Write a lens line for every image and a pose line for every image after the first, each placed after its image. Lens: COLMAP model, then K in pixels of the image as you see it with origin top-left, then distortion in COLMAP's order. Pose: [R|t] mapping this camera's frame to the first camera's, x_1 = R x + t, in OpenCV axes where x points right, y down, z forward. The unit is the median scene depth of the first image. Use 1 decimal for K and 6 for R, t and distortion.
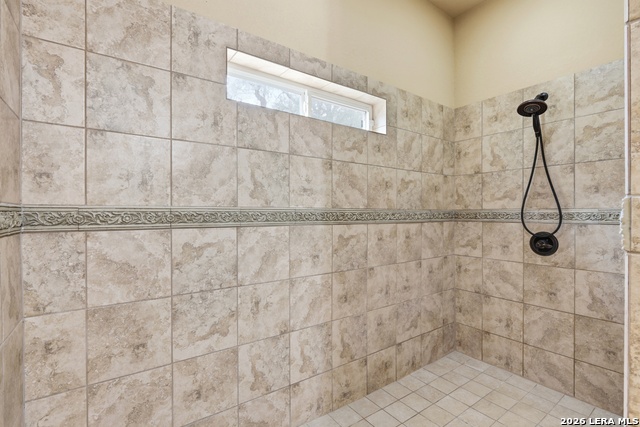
lens RADIAL K [[303.2, 0, 320.0], [0, 303.2, 213.5], [0, 0, 1]] dist [-0.003202, 0.000698]
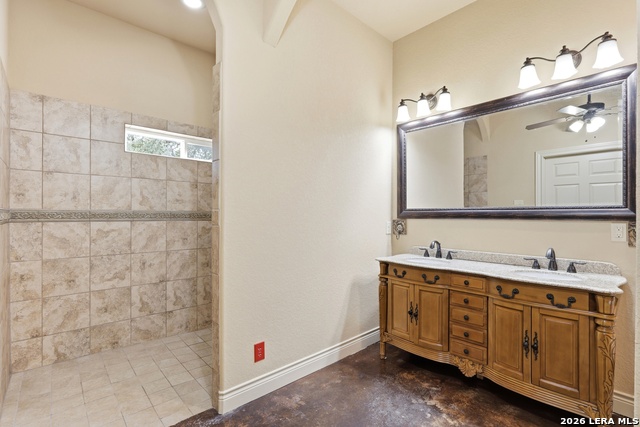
lens RADIAL K [[303.2, 0, 320.0], [0, 303.2, 213.5], [0, 0, 1]] dist [-0.003202, 0.000698]
pose [[0.993571, 0.003706, 0.113146, 0.708438], [-0.003060, 0.999978, -0.005884, 0.006853], [-0.113166, 0.005500, 0.993561, -1.025195]]
